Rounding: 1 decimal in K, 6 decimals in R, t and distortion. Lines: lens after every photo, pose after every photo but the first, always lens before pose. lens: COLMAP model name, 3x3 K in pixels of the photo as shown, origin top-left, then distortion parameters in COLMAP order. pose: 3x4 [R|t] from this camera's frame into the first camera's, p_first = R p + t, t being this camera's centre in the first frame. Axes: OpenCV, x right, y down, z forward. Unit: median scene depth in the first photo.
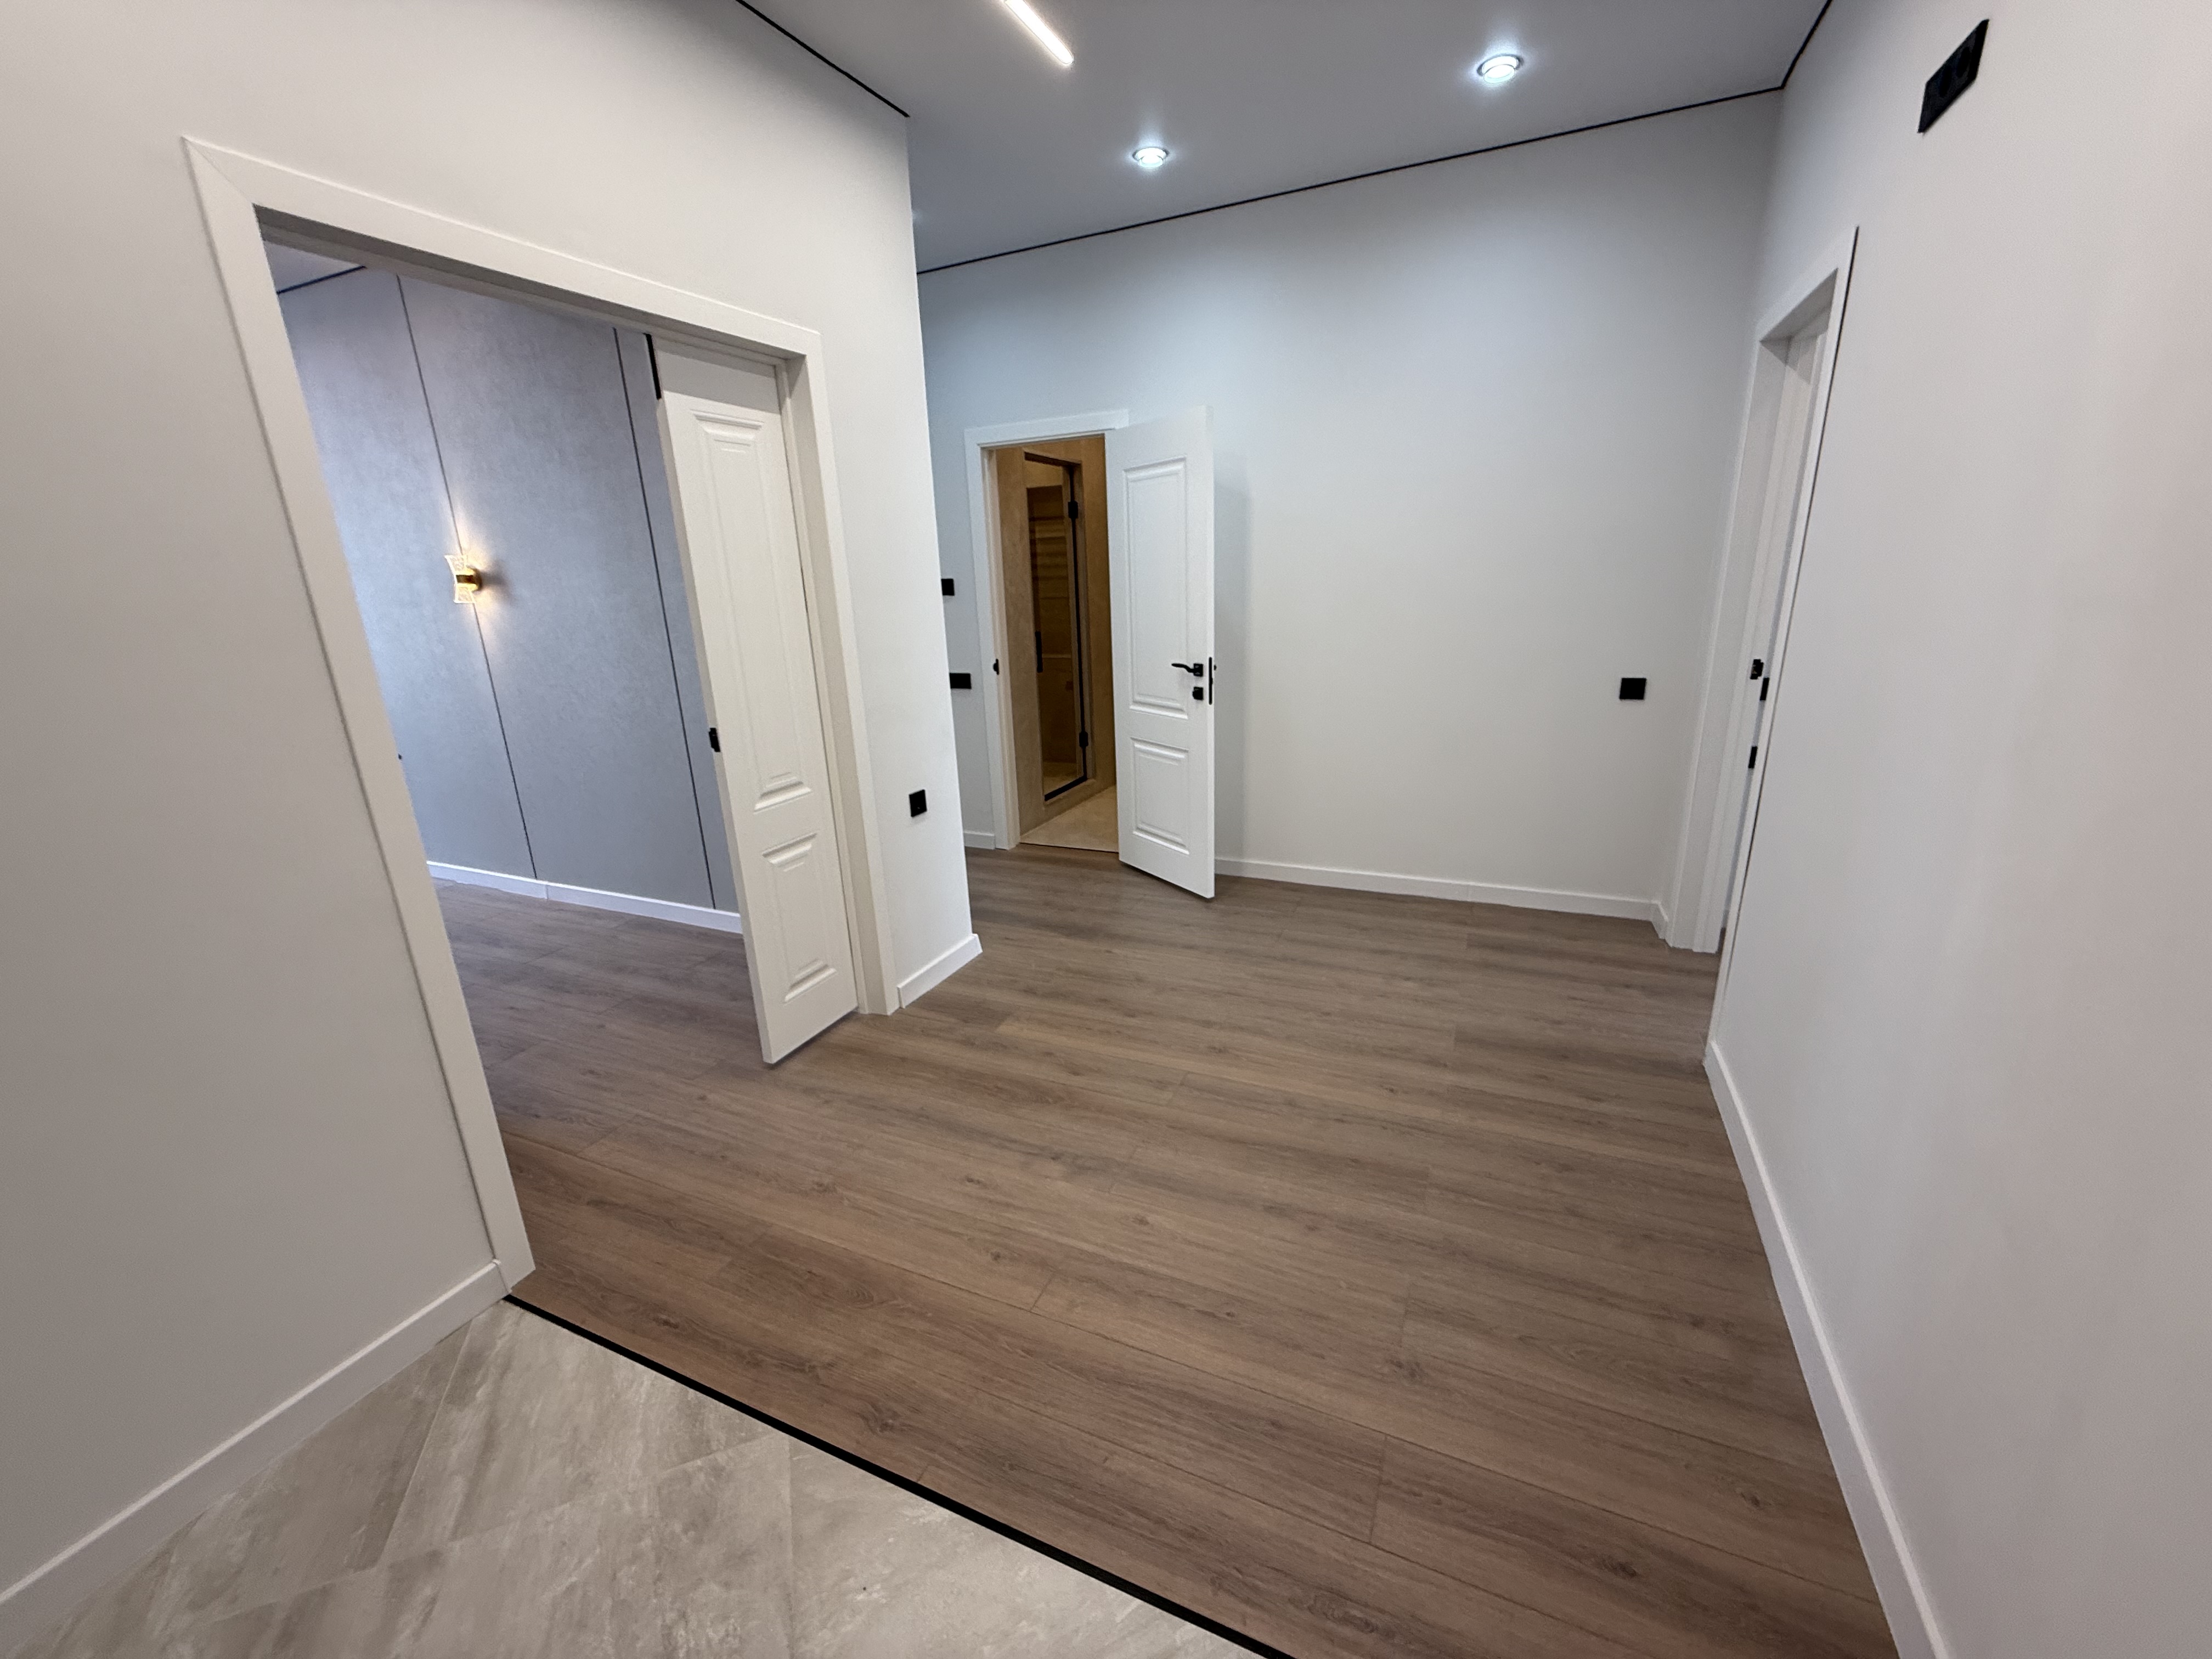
lens RADIAL K [[895.4, 0, 1095.9], [0, 895.4, 831.4], [0, 0, 1]] dist [0.022847, -0.005826]
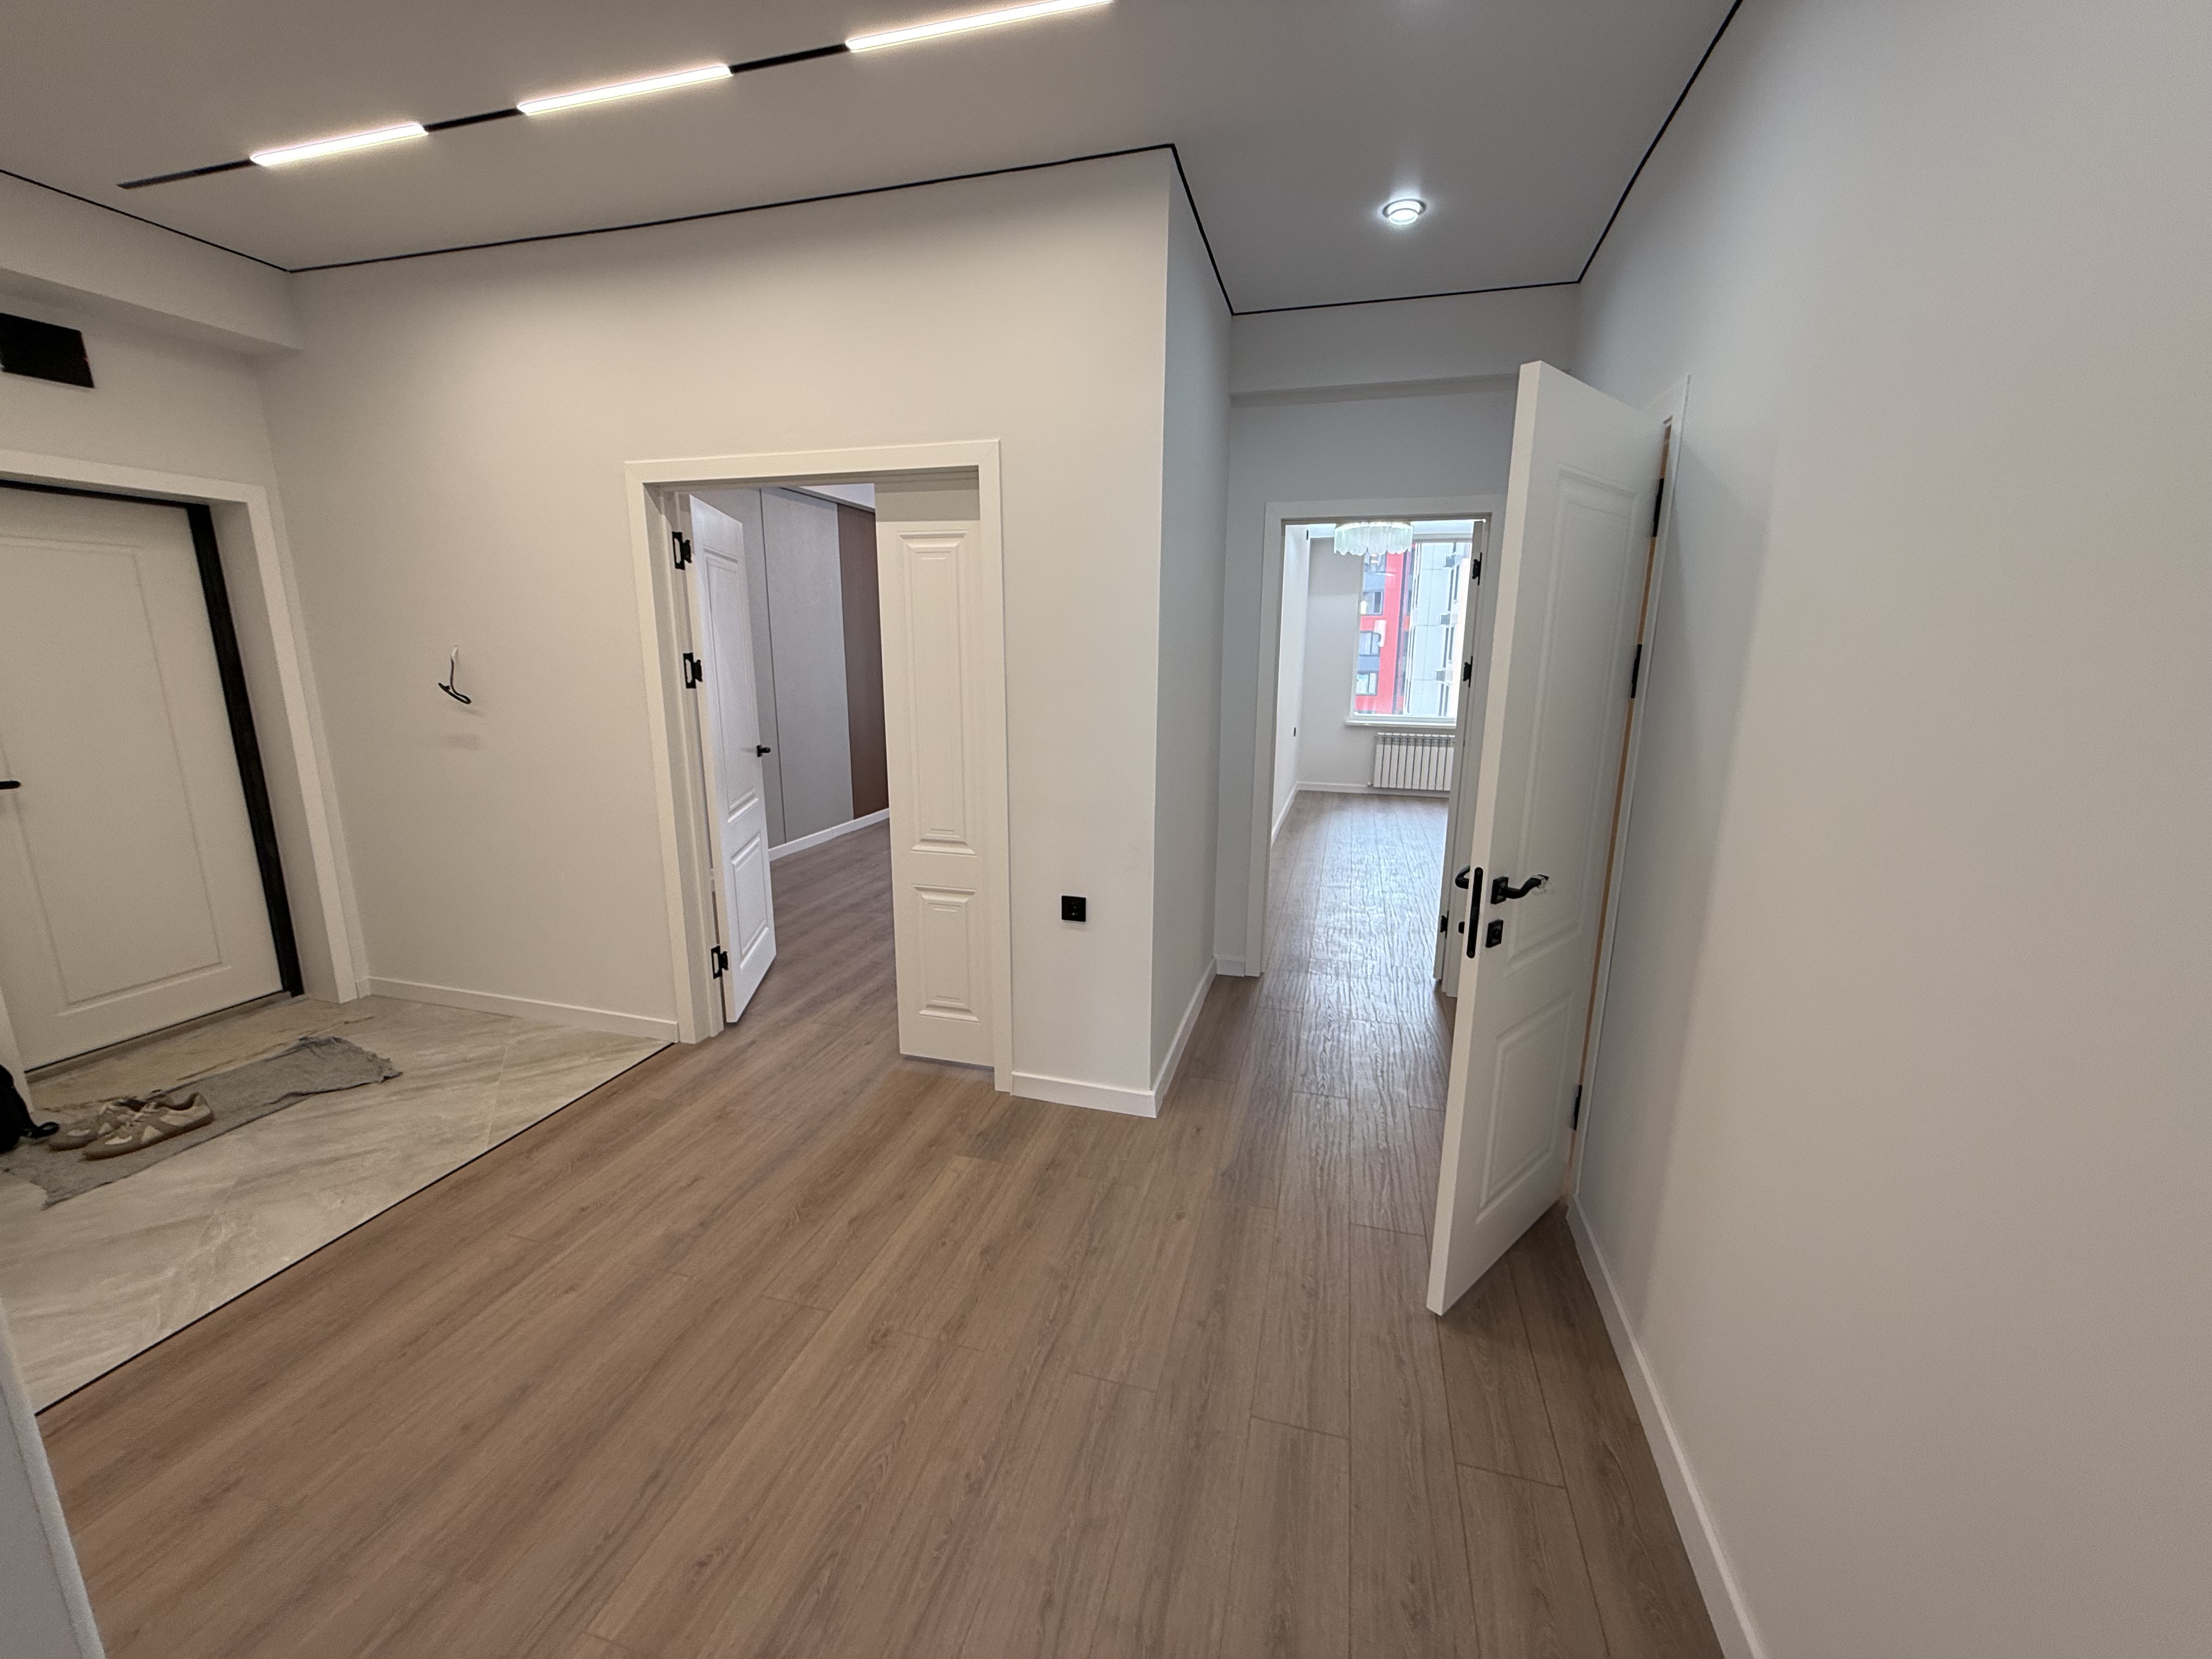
lens RADIAL K [[895.4, 0, 1095.9], [0, 895.4, 831.4], [0, 0, 1]] dist [0.022847, -0.005826]
pose [[0.141413, 0.242541, -0.959779, 0.885527], [-0.285186, 0.938401, 0.195120, -0.385261], [0.947983, 0.246123, 0.201871, 1.077291]]
